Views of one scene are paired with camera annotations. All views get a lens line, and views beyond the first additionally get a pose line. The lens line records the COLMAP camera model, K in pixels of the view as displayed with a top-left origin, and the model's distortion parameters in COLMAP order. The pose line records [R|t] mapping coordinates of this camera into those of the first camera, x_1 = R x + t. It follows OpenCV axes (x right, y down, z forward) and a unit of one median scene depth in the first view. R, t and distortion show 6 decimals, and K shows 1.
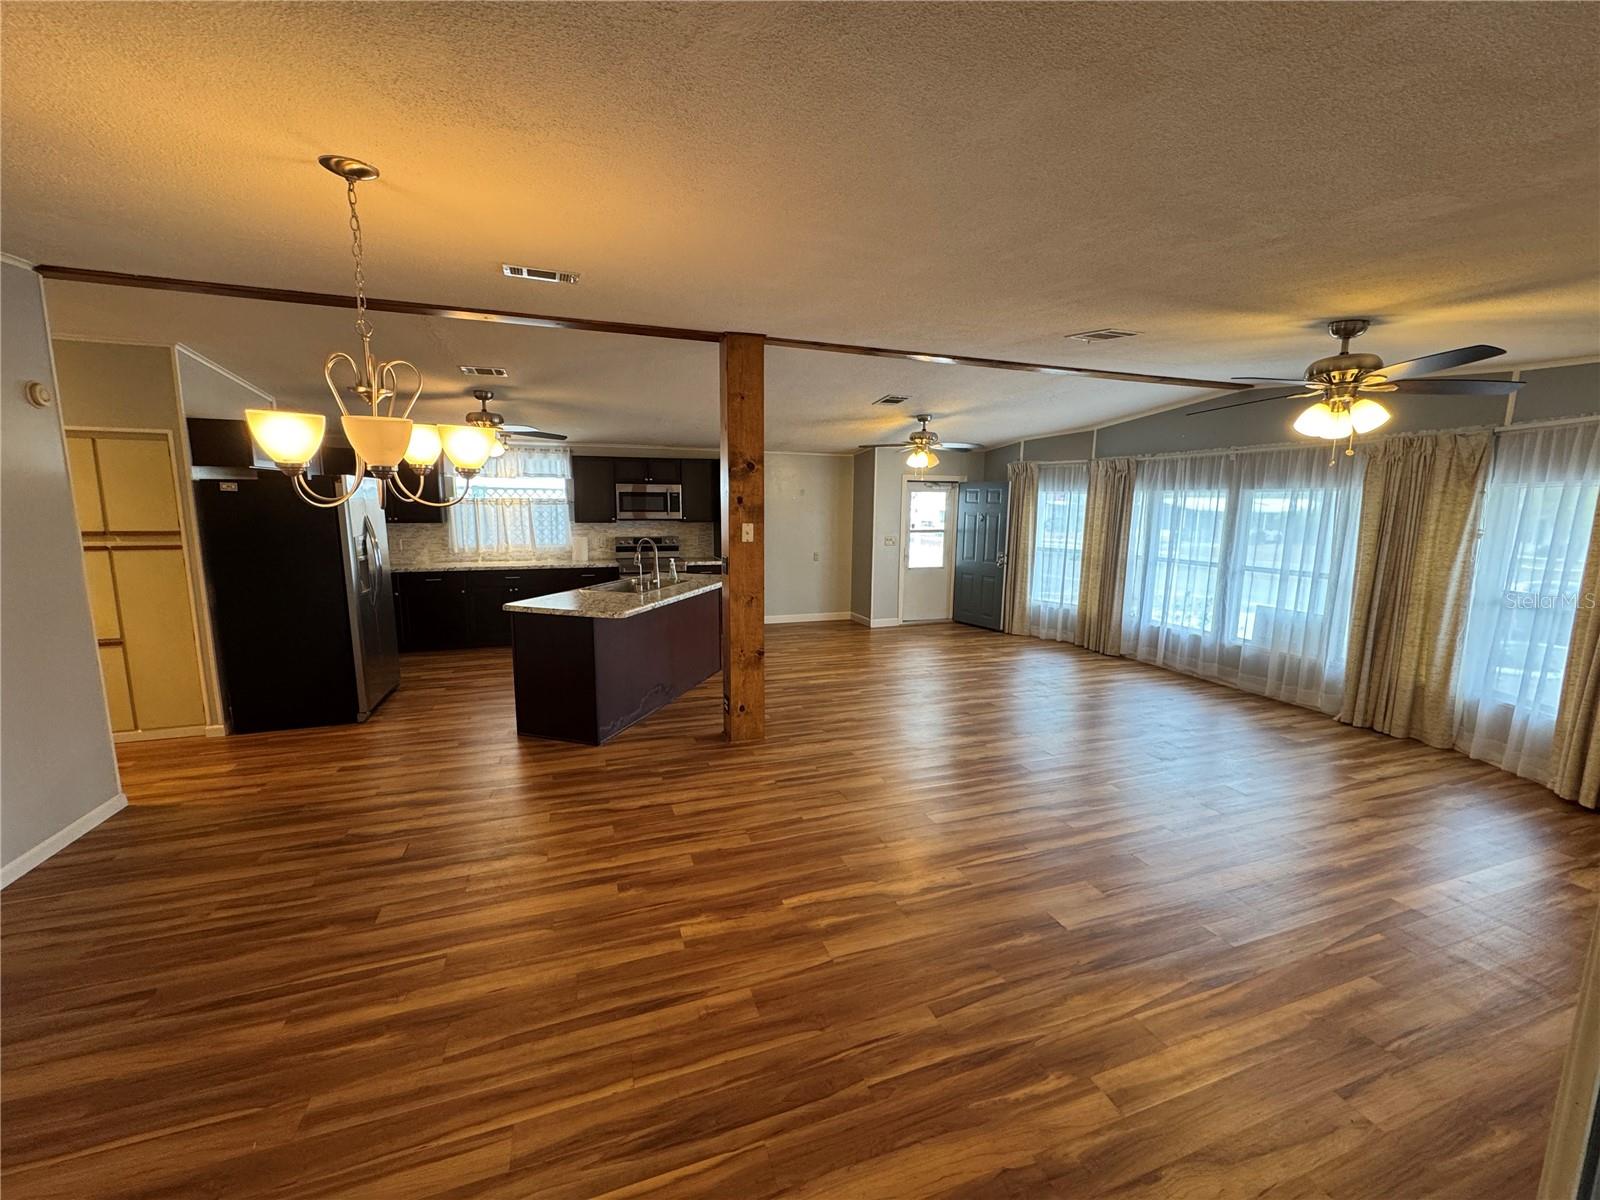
lens RADIAL K [[635.0, 0, 796.6], [0, 635.0, 599.0], [0, 0, 1]] dist [-0.003724, 0.000318]
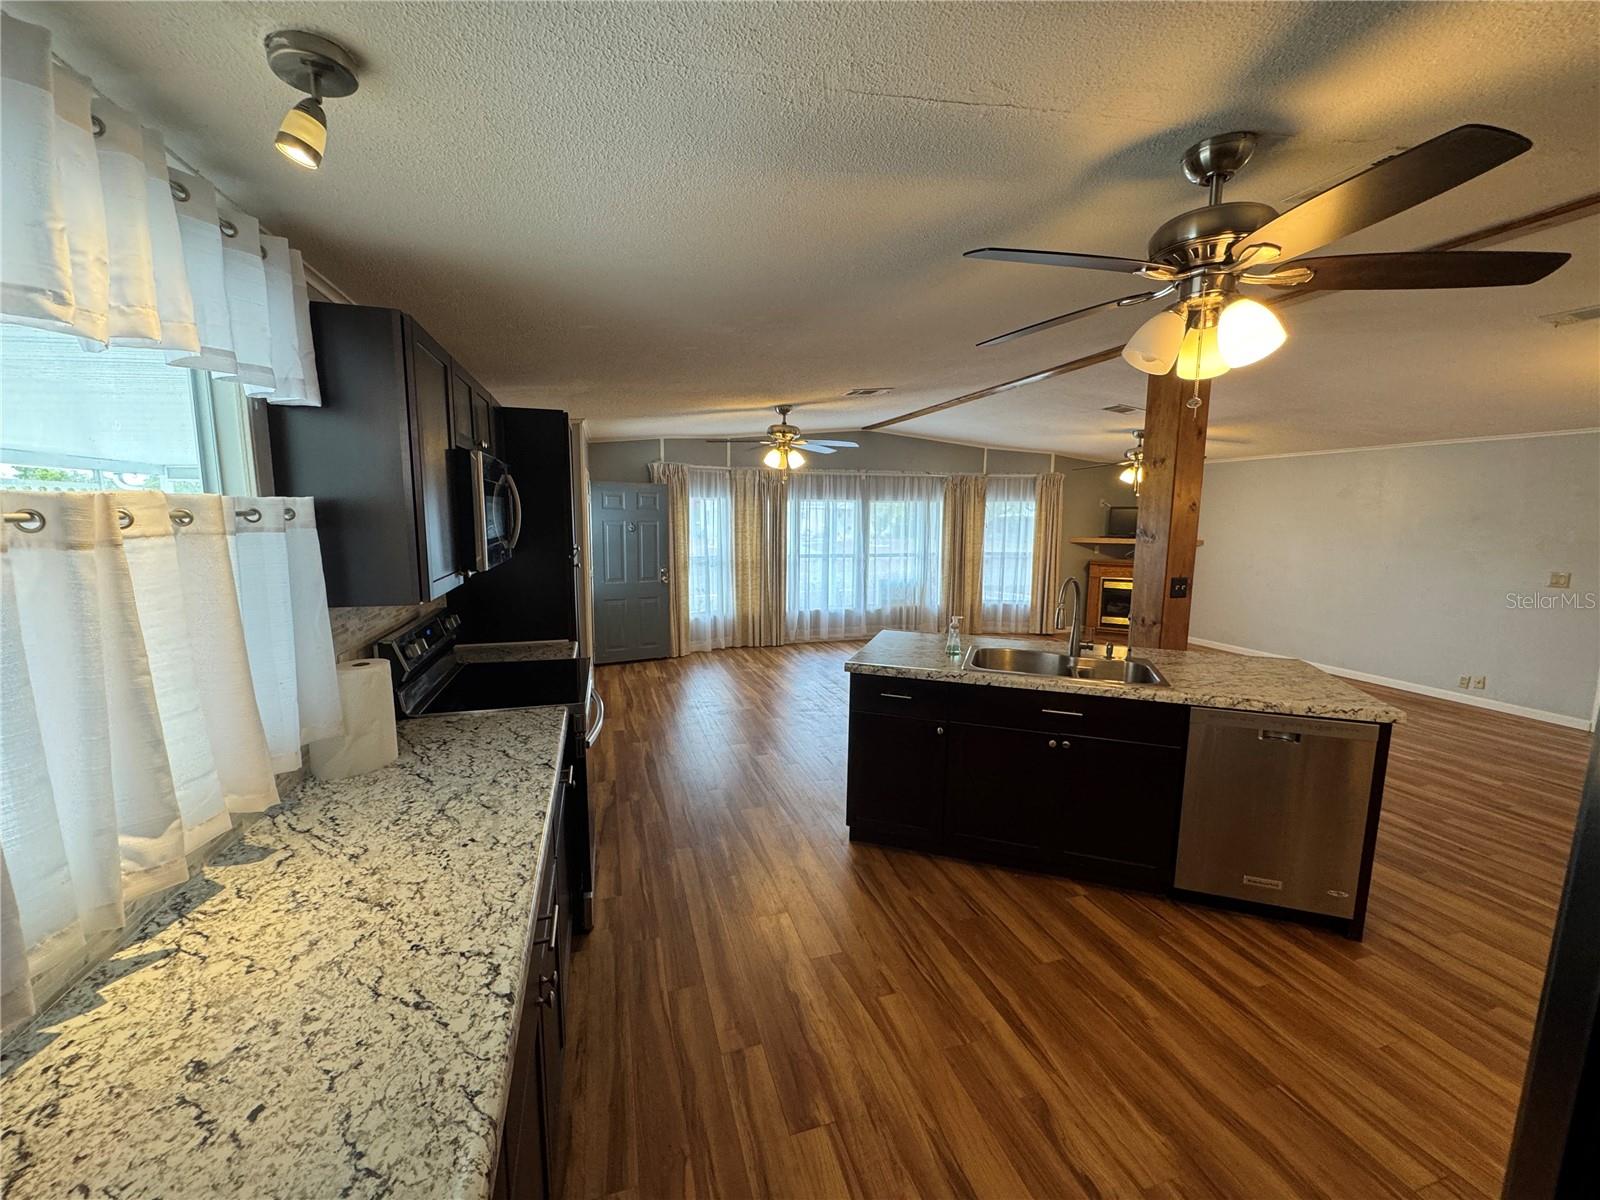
lens RADIAL K [[635.0, 0, 804.9], [0, 635.0, 601.7], [0, 0, 1]] dist [-0.003724, 0.000318]
pose [[0.048266, -0.145011, 0.988252, -0.660196], [0.144894, 0.979956, 0.136717, -0.147634], [-0.988269, 0.136593, 0.068310, 0.955485]]
